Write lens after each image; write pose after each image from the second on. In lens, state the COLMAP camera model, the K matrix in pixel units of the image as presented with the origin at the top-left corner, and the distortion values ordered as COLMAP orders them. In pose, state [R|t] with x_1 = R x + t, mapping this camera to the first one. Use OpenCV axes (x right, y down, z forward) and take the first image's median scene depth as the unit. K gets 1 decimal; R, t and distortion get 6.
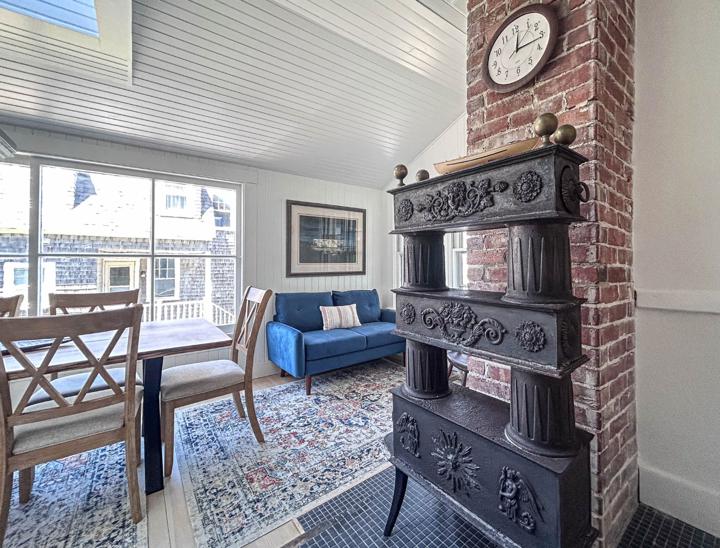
lens RADIAL K [[300.8, 0, 361.6], [0, 300.8, 259.0], [0, 0, 1]] dist [0.001631, 0.000336]
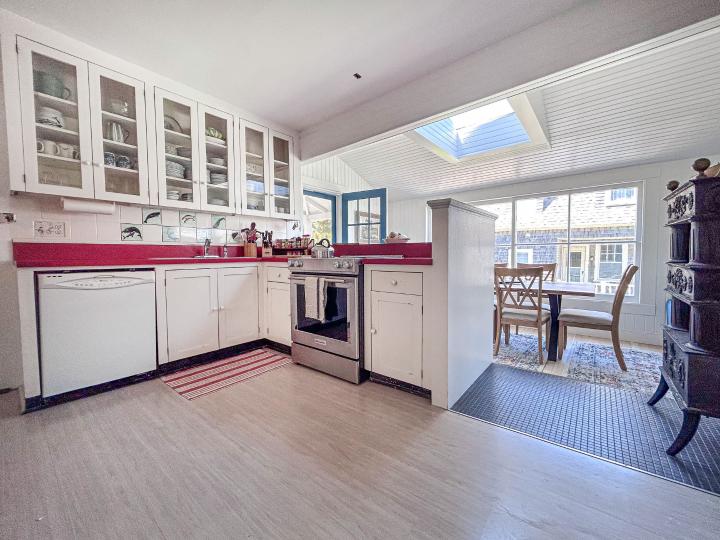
lens RADIAL K [[295.7, 0, 360.0], [0, 295.7, 270.0], [0, 0, 1]] dist [-0.000562, -0.000125]
pose [[0.221729, 0.056523, -0.973469, 0.789965], [0.024722, 0.997672, 0.063559, 0.004186], [0.974795, -0.038159, 0.219816, -0.568363]]
